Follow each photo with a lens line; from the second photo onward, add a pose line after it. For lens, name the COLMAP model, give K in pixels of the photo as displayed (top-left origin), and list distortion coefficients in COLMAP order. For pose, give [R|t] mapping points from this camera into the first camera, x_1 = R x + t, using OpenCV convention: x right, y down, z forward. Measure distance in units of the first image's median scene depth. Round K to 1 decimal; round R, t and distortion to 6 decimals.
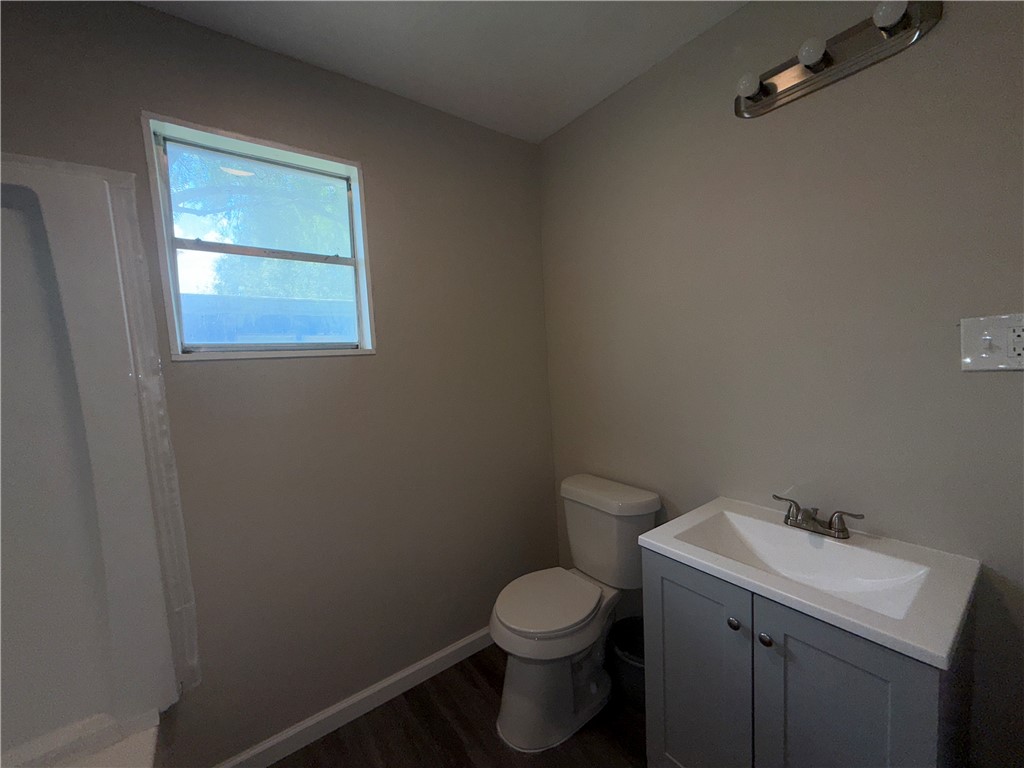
lens RADIAL K [[407.5, 0, 509.7], [0, 407.5, 383.9], [0, 0, 1]] dist [-0.000026, 0.000918]
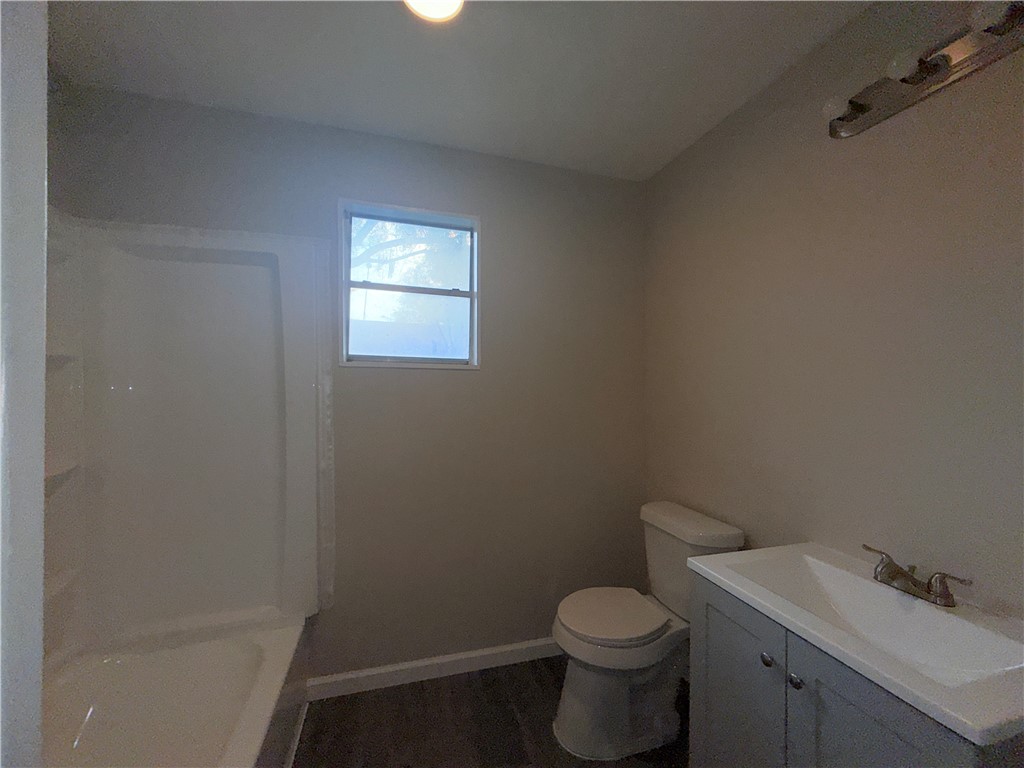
lens RADIAL K [[407.5, 0, 509.7], [0, 407.5, 383.9], [0, 0, 1]] dist [-0.000026, 0.000918]
pose [[0.935856, 0.055231, -0.348029, 0.215032], [-0.079524, 0.995265, -0.055896, 0.036465], [0.343293, 0.079987, 0.935816, -0.112992]]
